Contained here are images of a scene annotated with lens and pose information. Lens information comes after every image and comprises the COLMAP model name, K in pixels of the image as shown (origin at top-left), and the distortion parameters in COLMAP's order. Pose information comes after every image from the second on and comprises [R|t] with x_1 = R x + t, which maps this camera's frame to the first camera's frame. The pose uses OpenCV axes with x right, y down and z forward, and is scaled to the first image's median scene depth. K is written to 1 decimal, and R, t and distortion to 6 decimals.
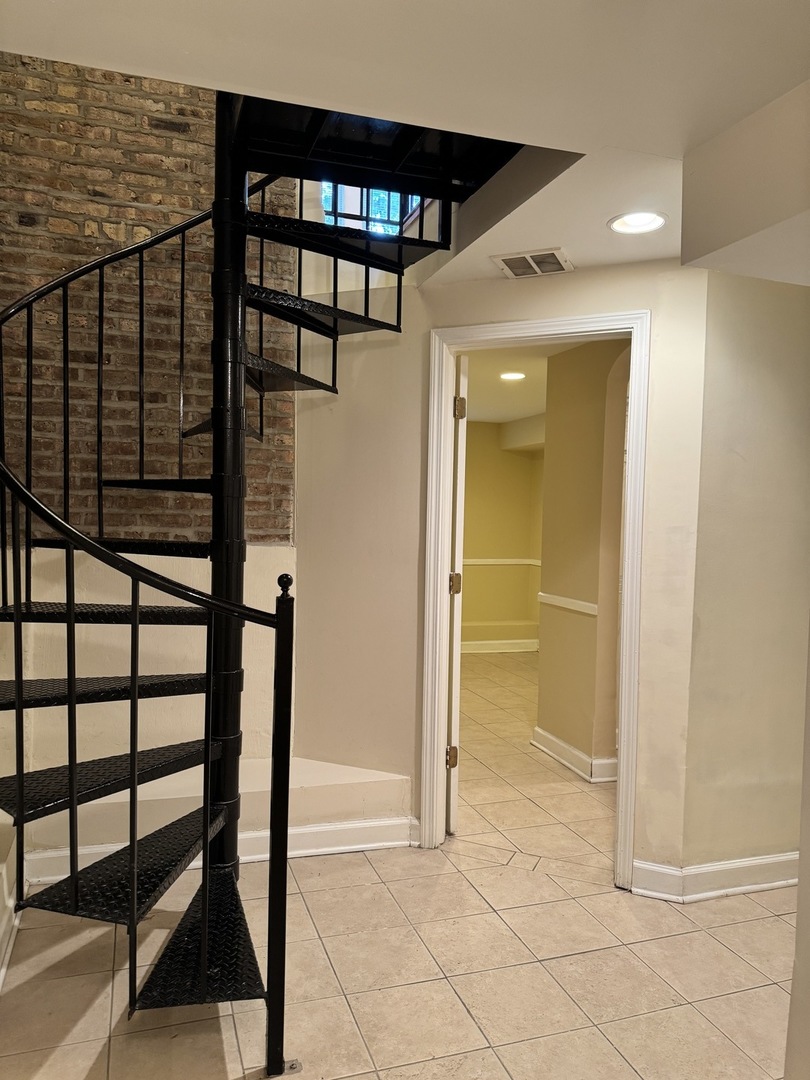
lens RADIAL K [[744.4, 0, 411.6], [0, 744.4, 566.9], [0, 0, 1]] dist [-0.001542, -0.014240]
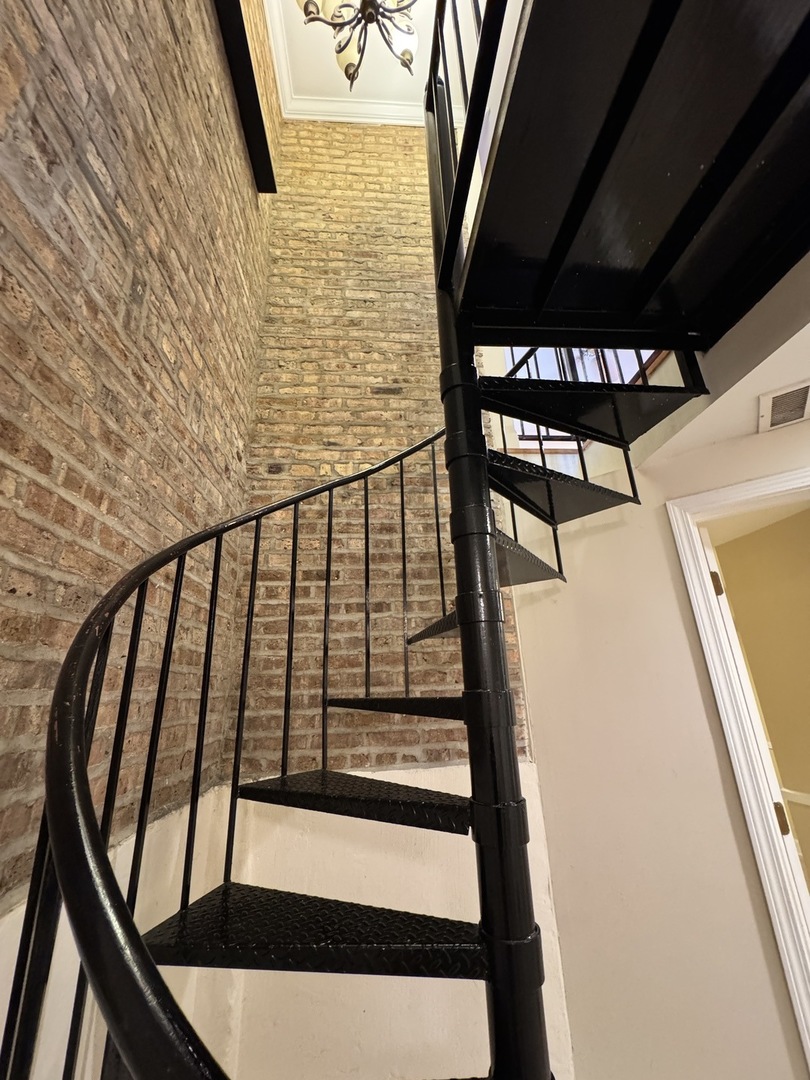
lens RADIAL K [[432.9, 0, 400.3], [0, 432.9, 540.3], [0, 0, 1]] dist [-0.003354, 0.000559]
pose [[0.959117, -0.143912, -0.243689, -0.165255], [0.035289, 0.915154, -0.401556, -0.074958], [0.280802, 0.376539, 0.882819, 0.464285]]
